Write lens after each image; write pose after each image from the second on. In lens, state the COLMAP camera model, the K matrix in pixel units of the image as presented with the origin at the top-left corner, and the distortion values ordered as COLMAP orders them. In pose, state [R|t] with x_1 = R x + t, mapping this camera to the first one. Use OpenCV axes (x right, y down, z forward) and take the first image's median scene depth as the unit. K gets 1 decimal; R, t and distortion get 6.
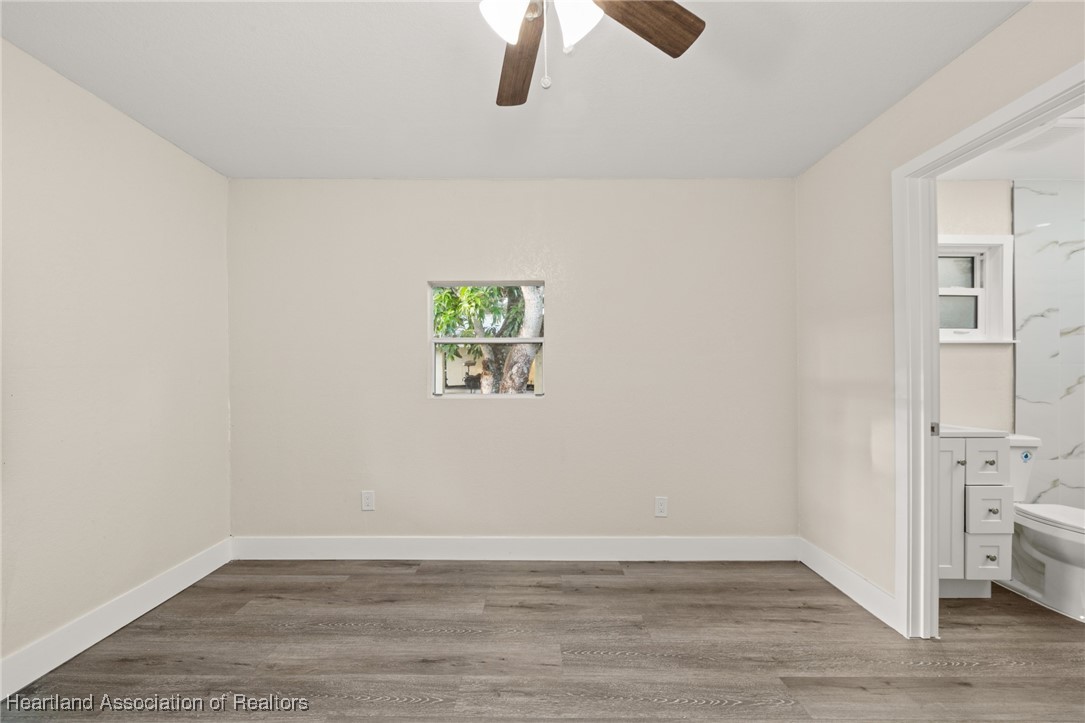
lens RADIAL K [[370.9, 0, 536.0], [0, 370.9, 367.5], [0, 0, 1]] dist [-0.005239, -0.000003]
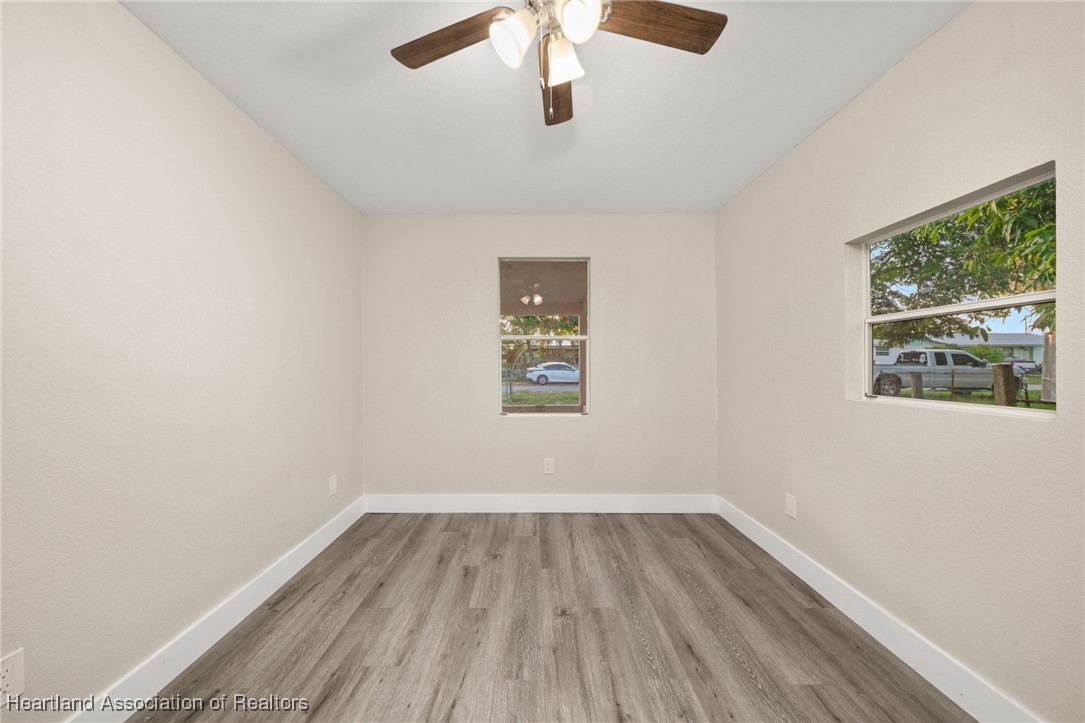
lens RADIAL K [[386.8, 0, 538.9], [0, 386.8, 338.6], [0, 0, 1]] dist [-0.001896, -0.000118]
pose [[0.012230, -0.069265, -0.997523, 0.665685], [0.012870, 0.997526, -0.069107, 0.007020], [0.999842, -0.011993, 0.013091, 0.466588]]
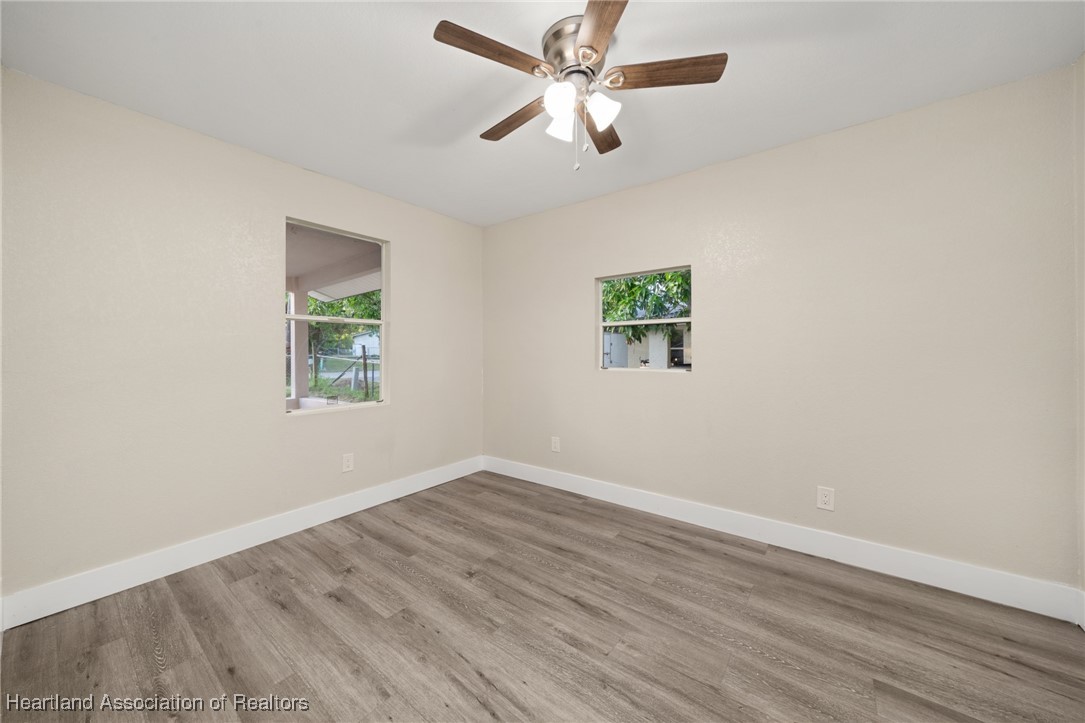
lens RADIAL K [[386.8, 0, 538.9], [0, 386.8, 338.6], [0, 0, 1]] dist [-0.001896, -0.000118]
pose [[0.796873, -0.022646, -0.603722, 0.460742], [0.011772, 0.999690, -0.021960, 0.001958], [0.604032, 0.010392, 0.796892, -0.217418]]
